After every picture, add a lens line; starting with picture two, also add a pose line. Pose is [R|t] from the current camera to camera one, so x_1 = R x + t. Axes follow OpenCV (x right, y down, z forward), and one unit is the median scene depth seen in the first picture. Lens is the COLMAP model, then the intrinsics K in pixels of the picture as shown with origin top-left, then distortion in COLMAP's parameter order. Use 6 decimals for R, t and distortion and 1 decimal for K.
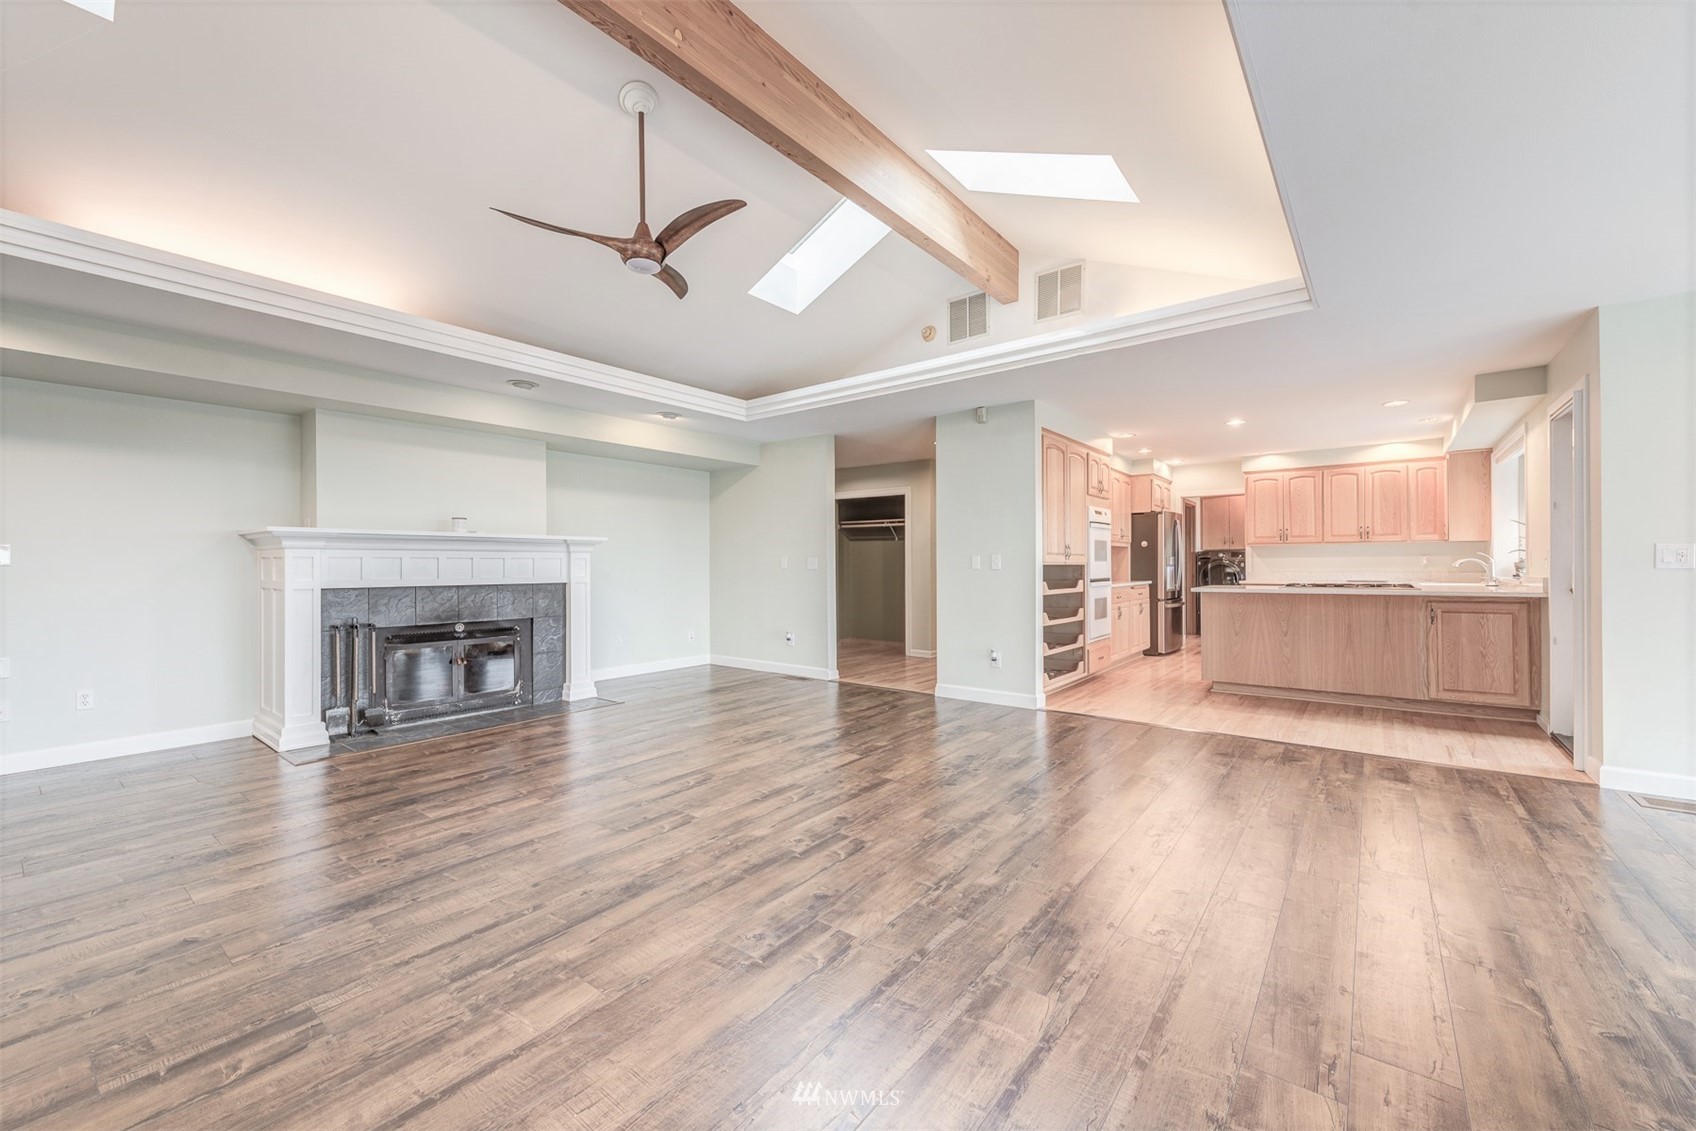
lens RADIAL K [[669.0, 0, 850.2], [0, 669.0, 564.0], [0, 0, 1]] dist [0.013247, -0.000285]
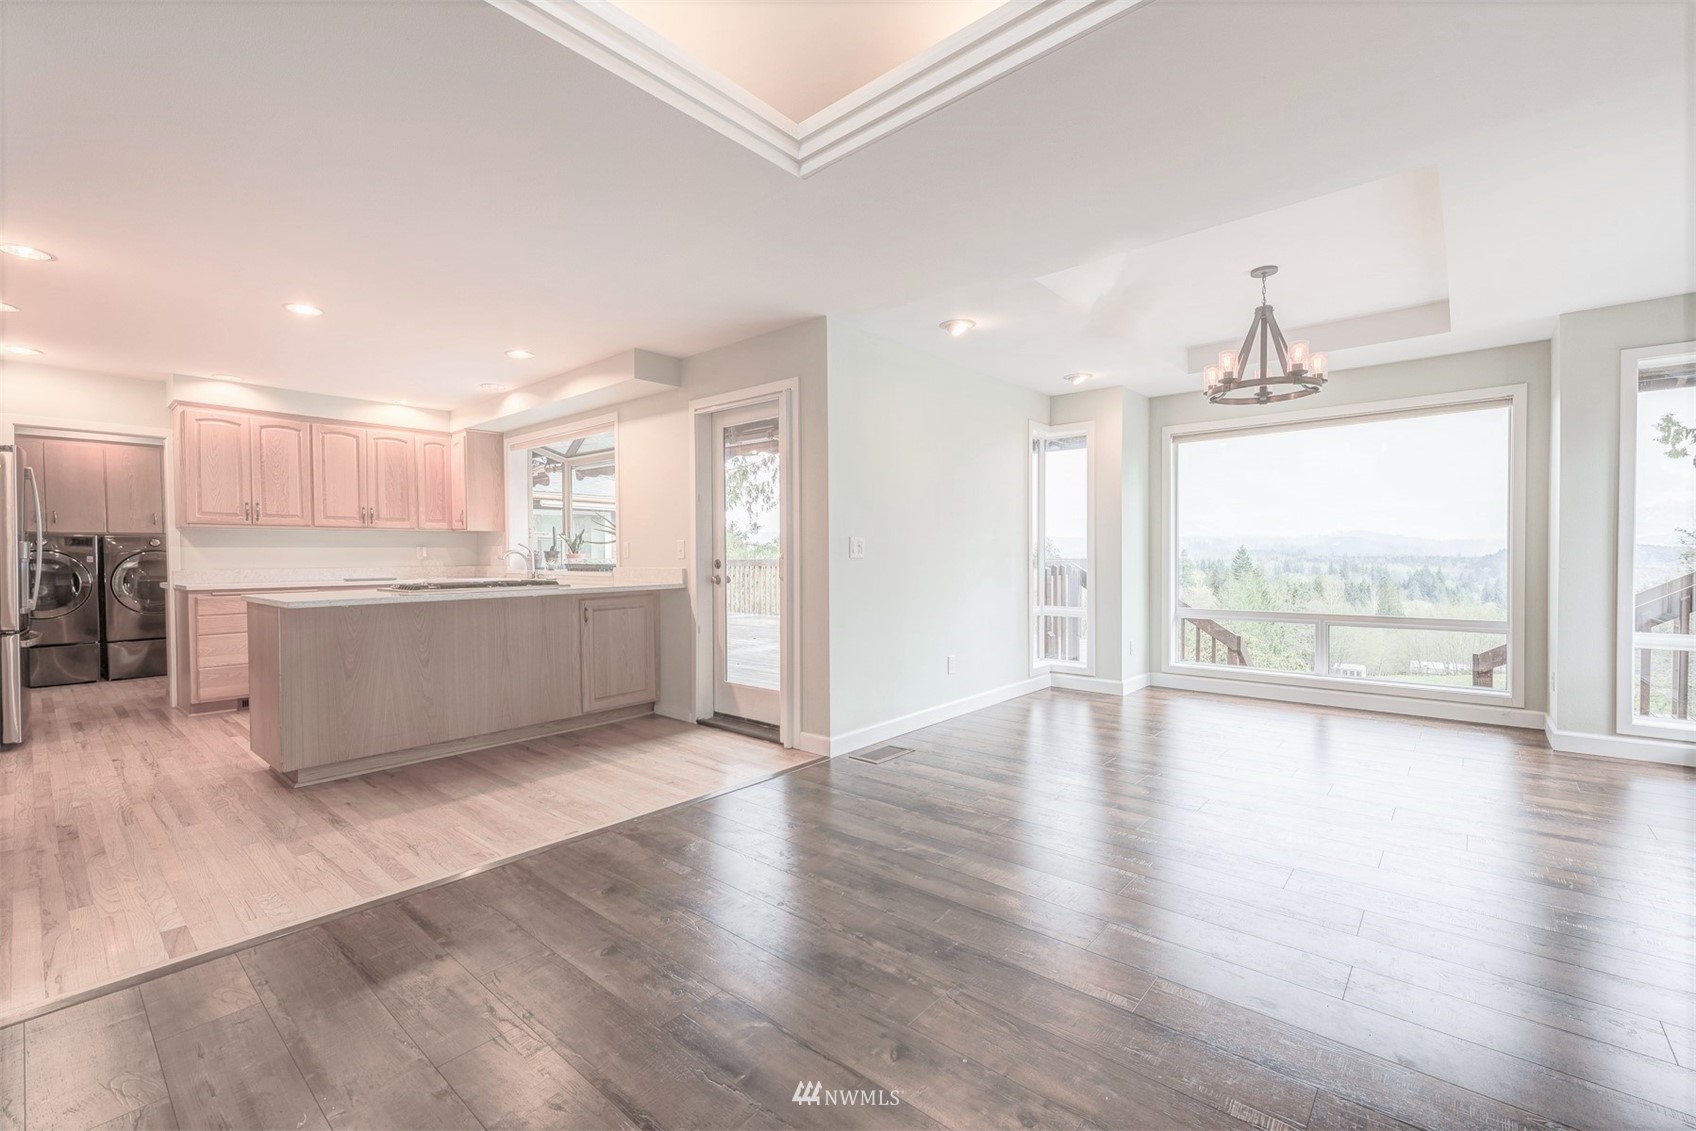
lens RADIAL K [[714.6, 0, 856.6], [0, 714.6, 569.4], [0, 0, 1]] dist [0.006949, -0.000872]
pose [[0.047616, -0.016318, 0.998732, -0.024504], [0.003311, 0.999864, 0.016179, 0.003902], [-0.998860, 0.002537, 0.047663, 0.578126]]
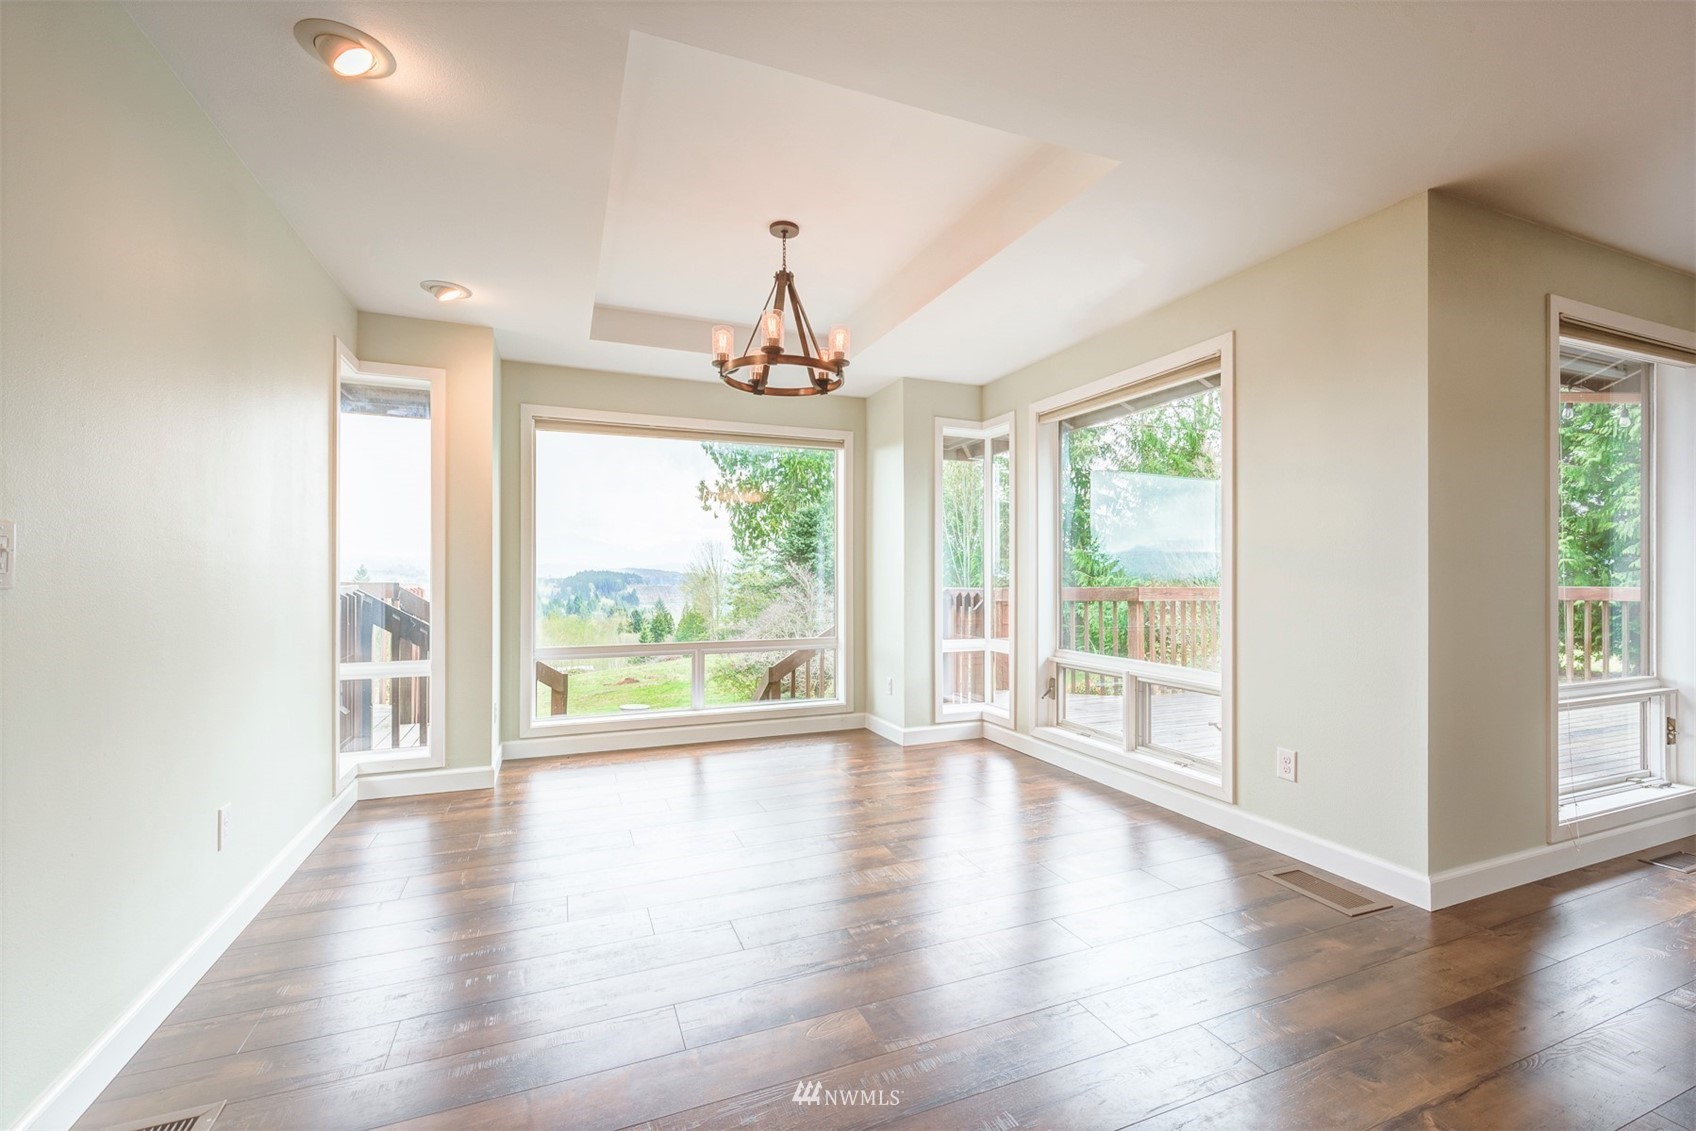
lens RADIAL K [[714.6, 0, 856.6], [0, 714.6, 569.4], [0, 0, 1]] dist [0.006949, -0.000872]
pose [[-0.869785, 0.006692, 0.493386, 0.380669], [0.001936, 0.999947, -0.010150, -0.000481], [-0.493428, -0.007873, -0.869751, 0.676866]]
